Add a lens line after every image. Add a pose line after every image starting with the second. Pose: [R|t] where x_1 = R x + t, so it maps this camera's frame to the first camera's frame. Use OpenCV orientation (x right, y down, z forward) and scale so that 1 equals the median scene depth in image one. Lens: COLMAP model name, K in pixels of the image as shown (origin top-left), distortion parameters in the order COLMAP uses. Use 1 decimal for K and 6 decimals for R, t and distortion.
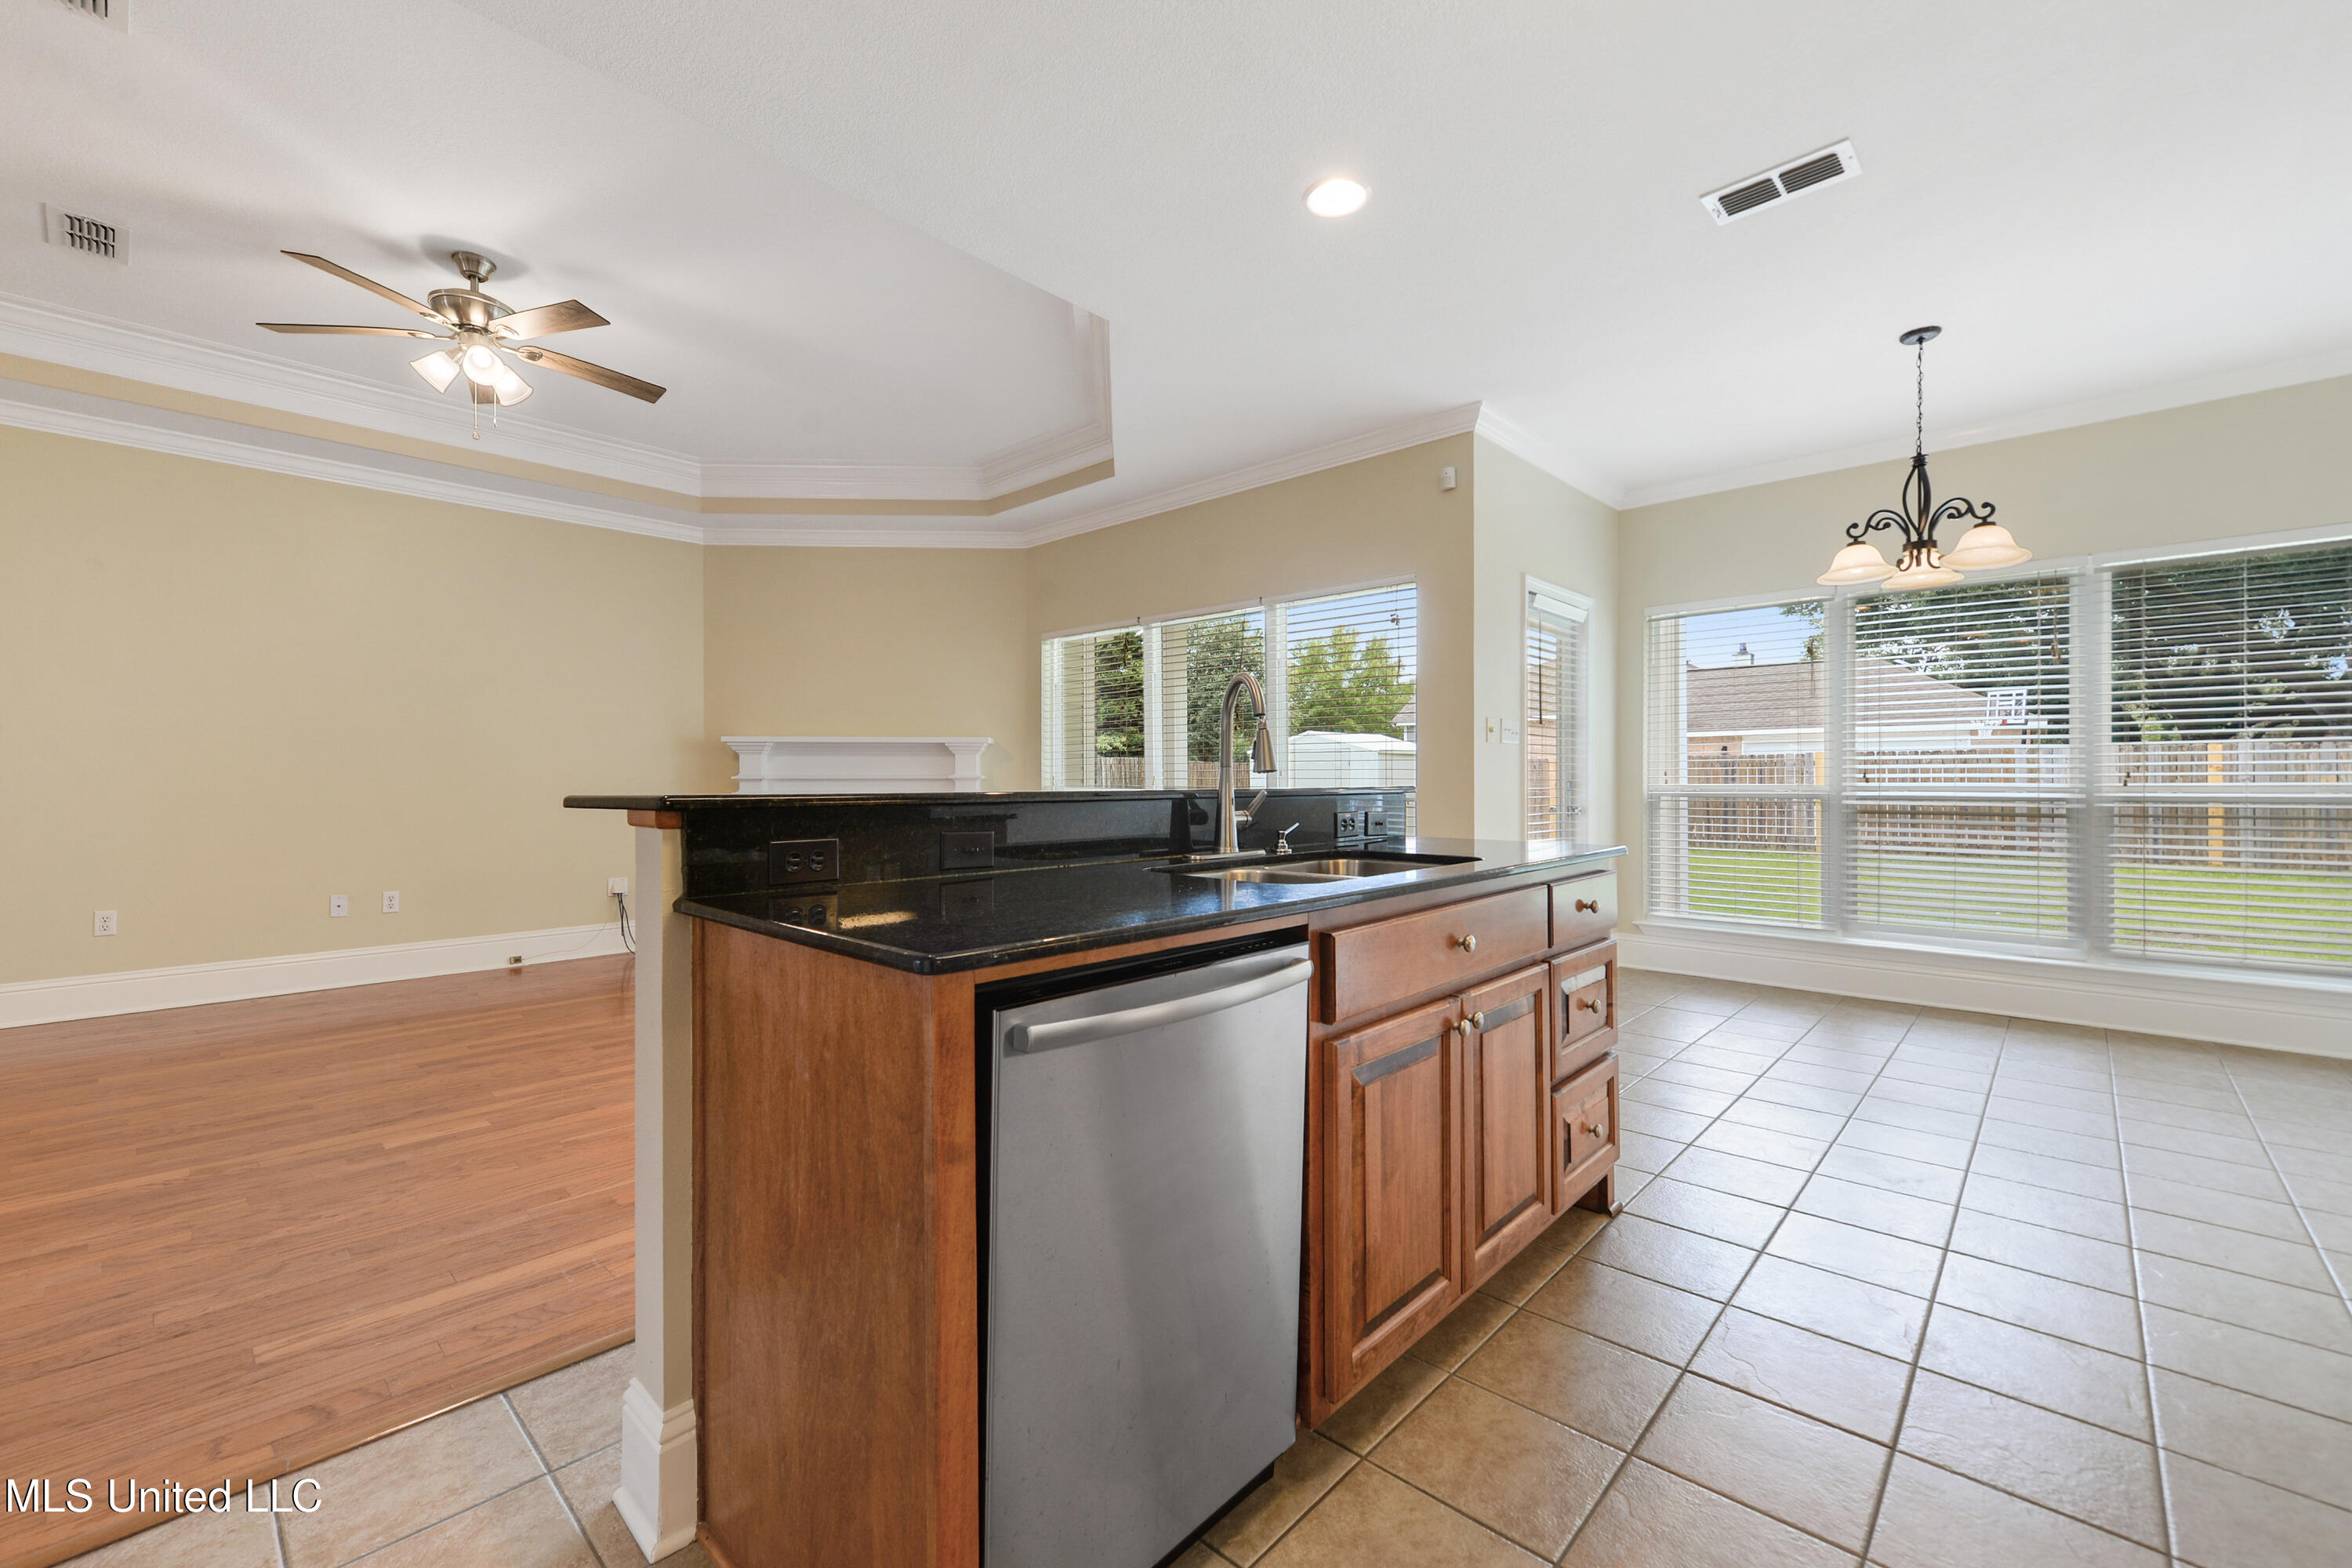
lens RADIAL K [[945.6, 0, 1151.3], [0, 945.6, 772.9], [0, 0, 1]] dist [0.009348, -0.001728]
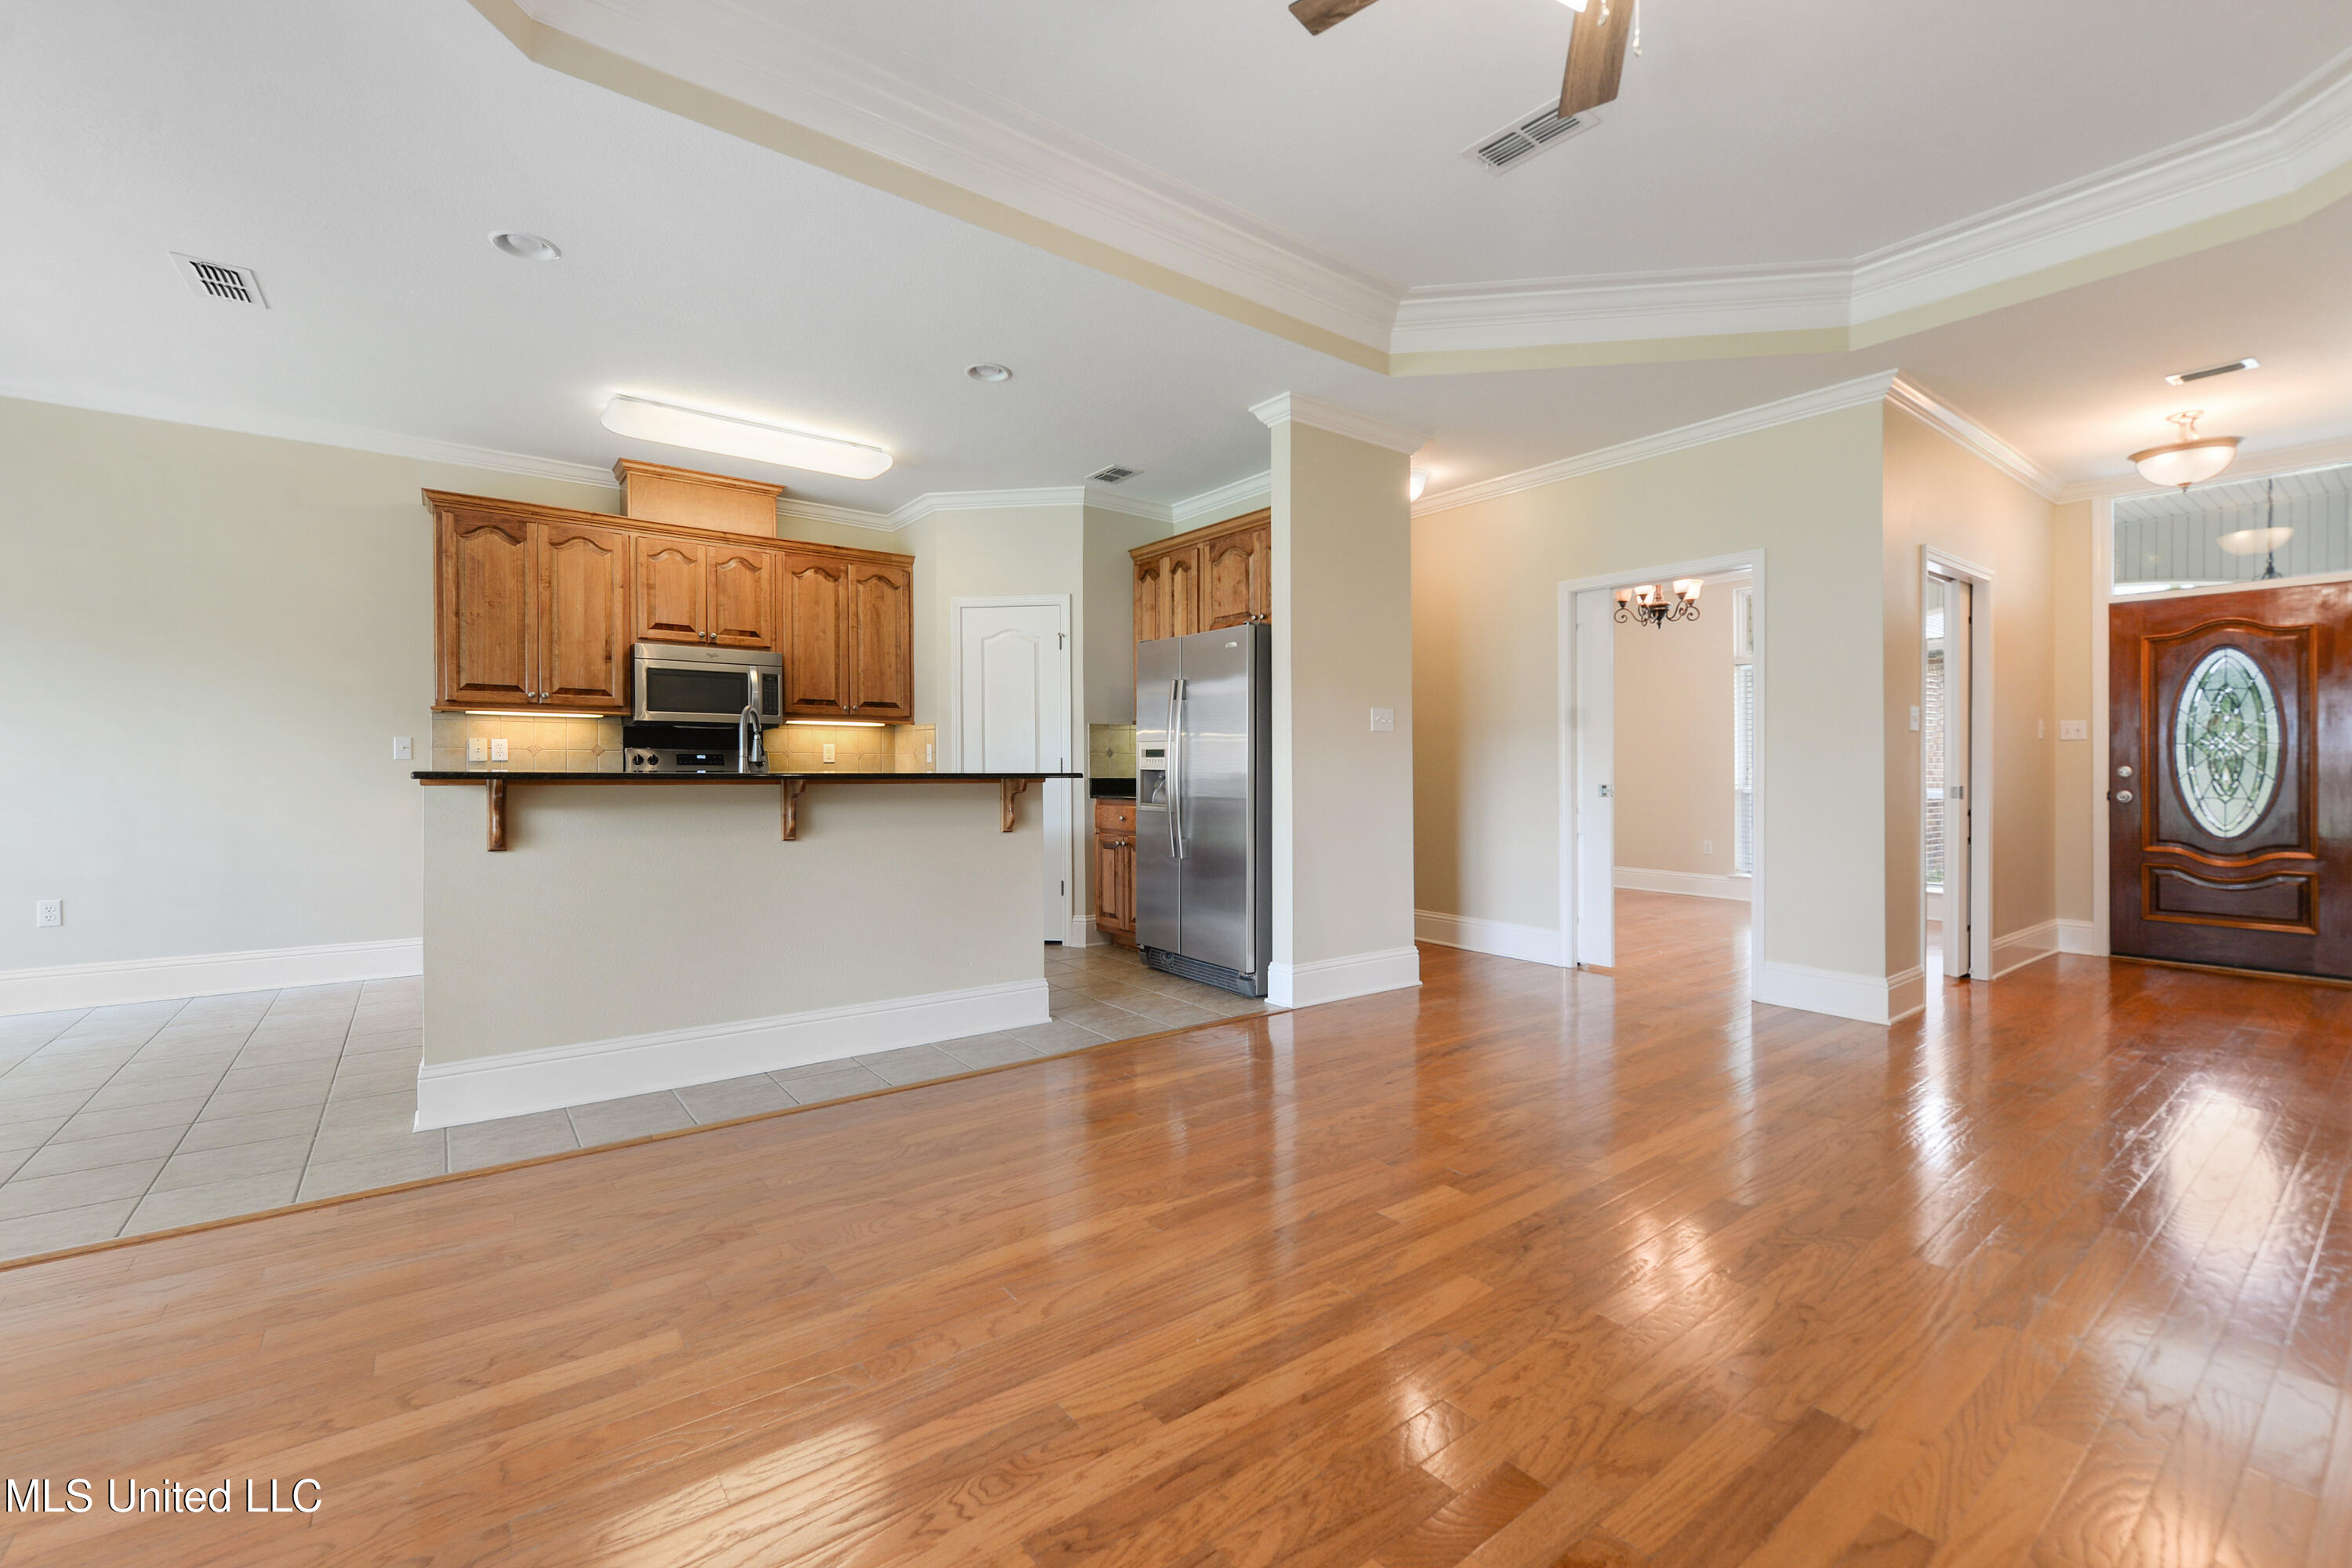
lens RADIAL K [[978.5, 0, 1169.8], [0, 978.5, 769.4], [0, 0, 1]] dist [0.003386, -0.002690]
pose [[-0.986775, -0.000653, 0.162095, -0.313049], [-0.002462, 0.999937, -0.010960, 0.009579], [-0.162078, -0.011215, -0.986714, 0.864742]]
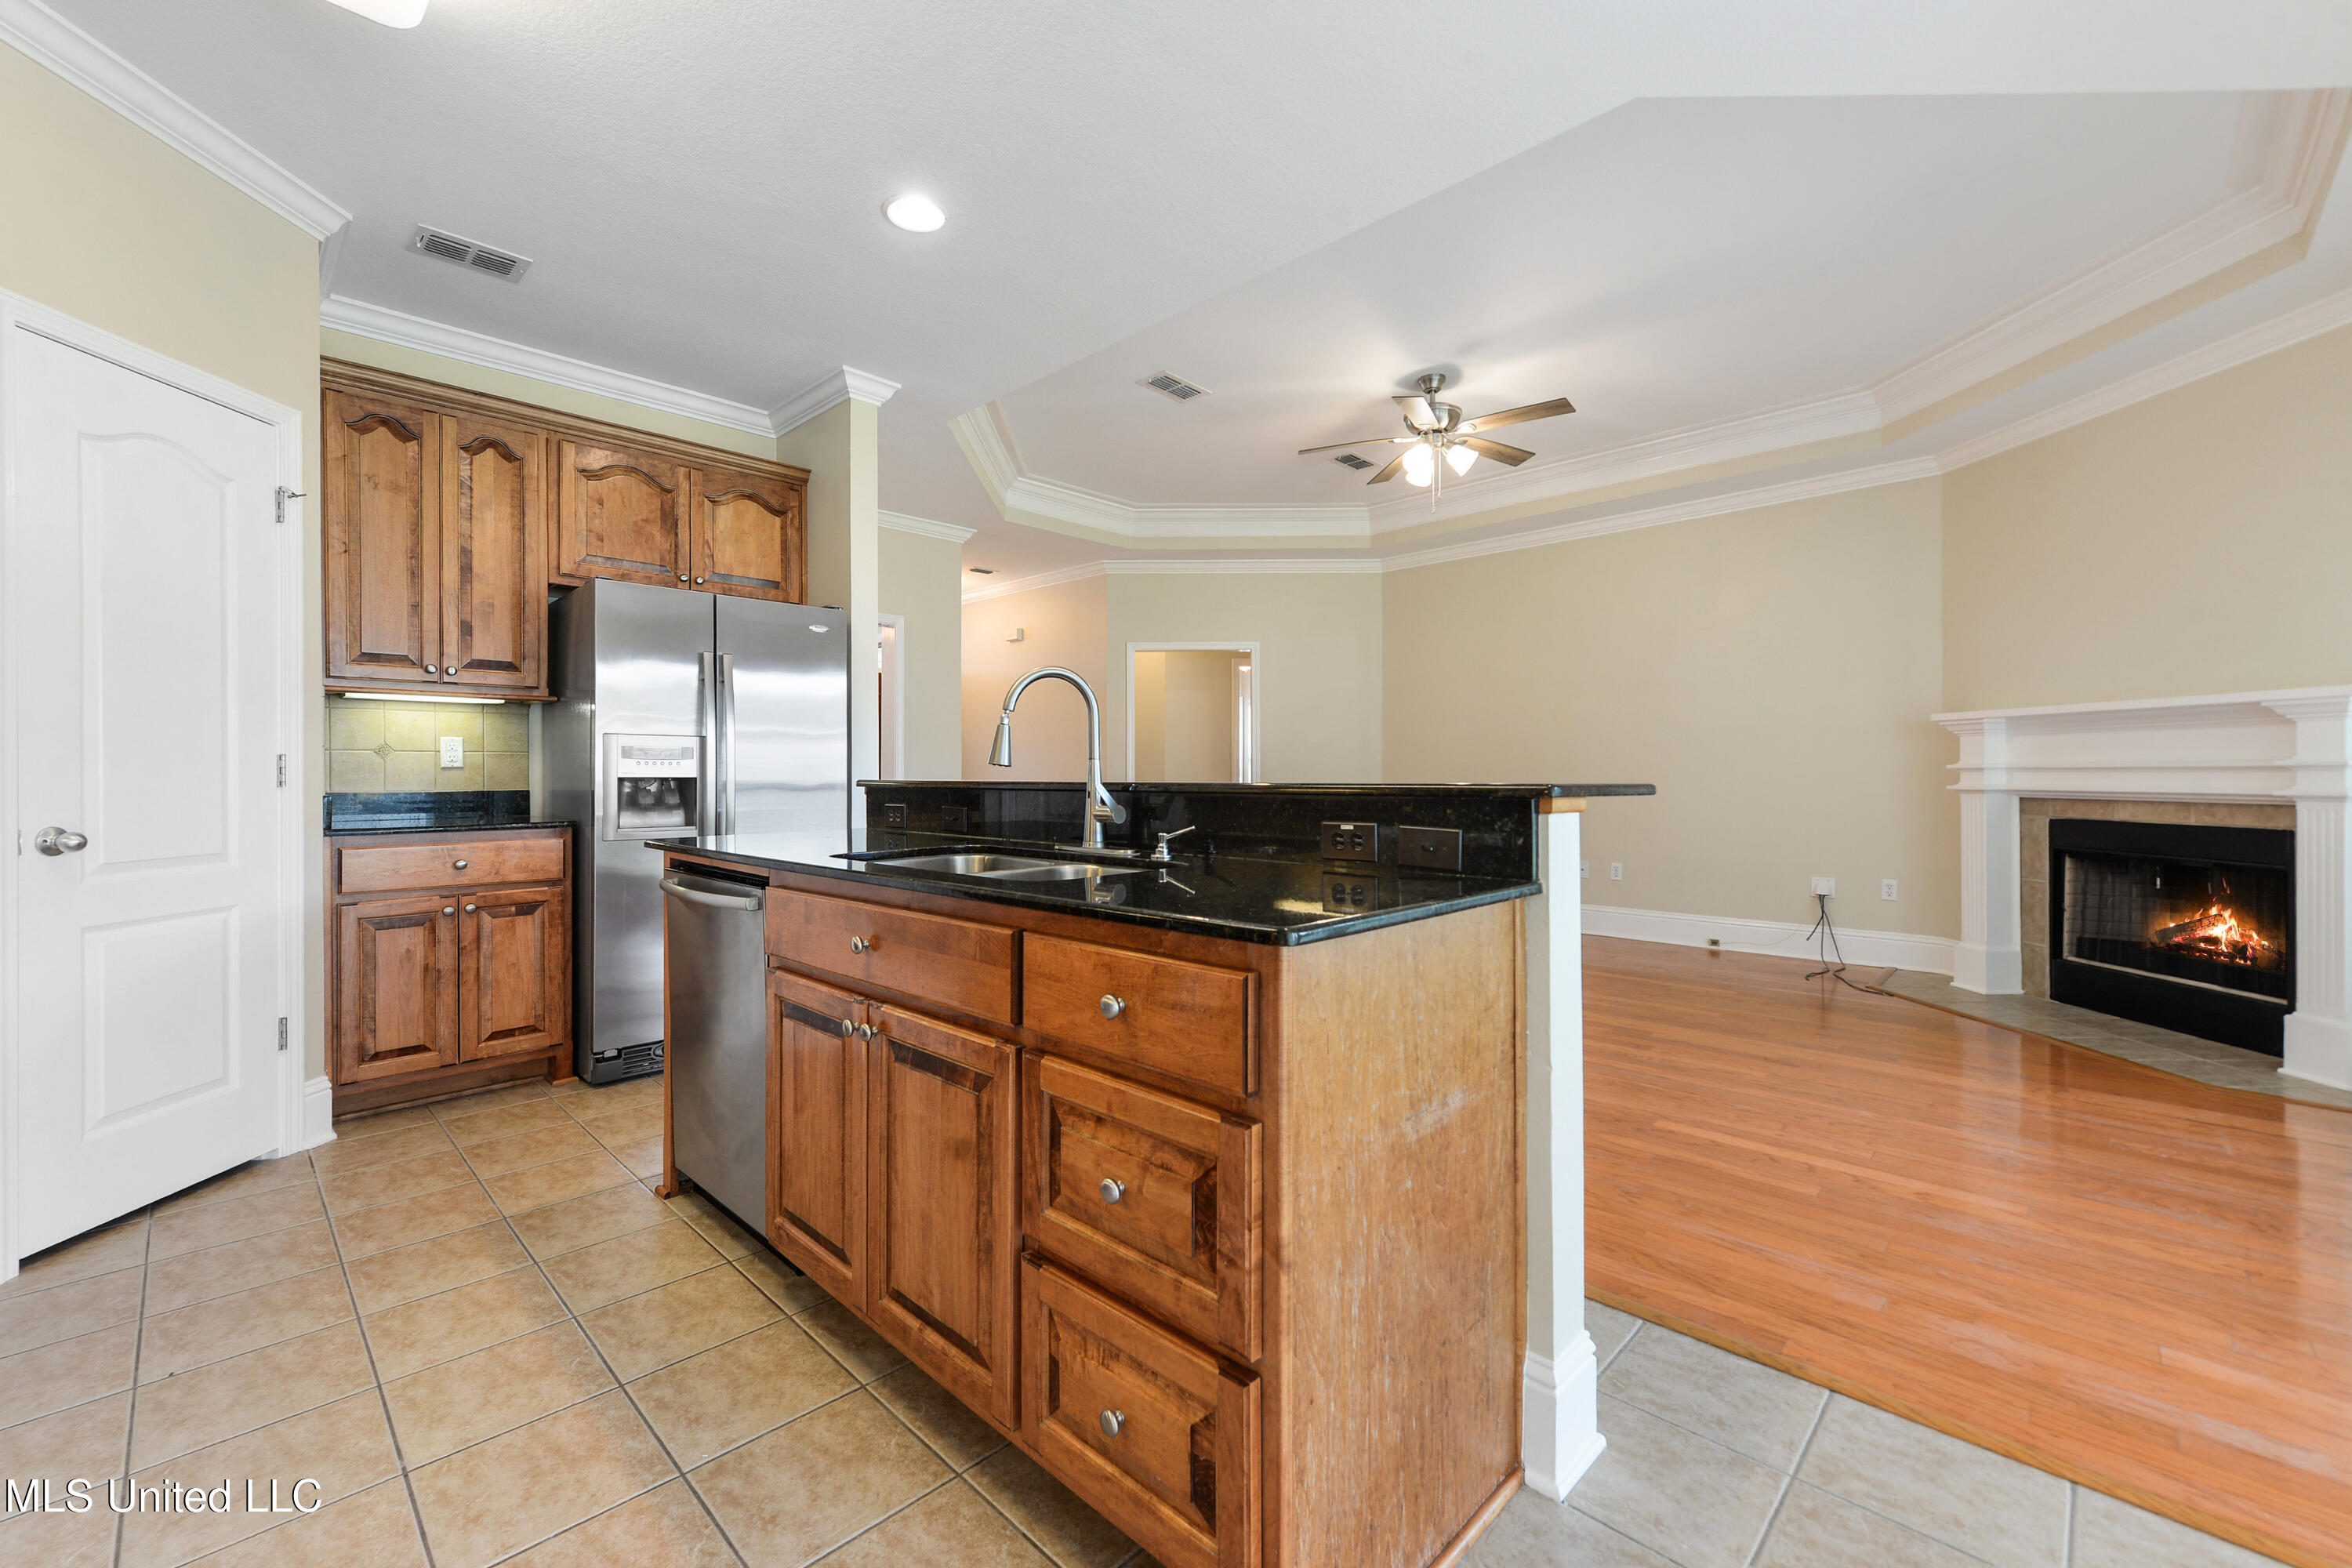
lens RADIAL K [[945.6, 0, 1154.6], [0, 945.6, 777.0], [0, 0, 1]] dist [0.009348, -0.001728]
pose [[-0.027130, 0.006579, -0.999610, 0.349633], [0.011953, 0.999909, 0.006256, 0.000536], [0.999560, -0.011778, -0.027206, 0.366242]]
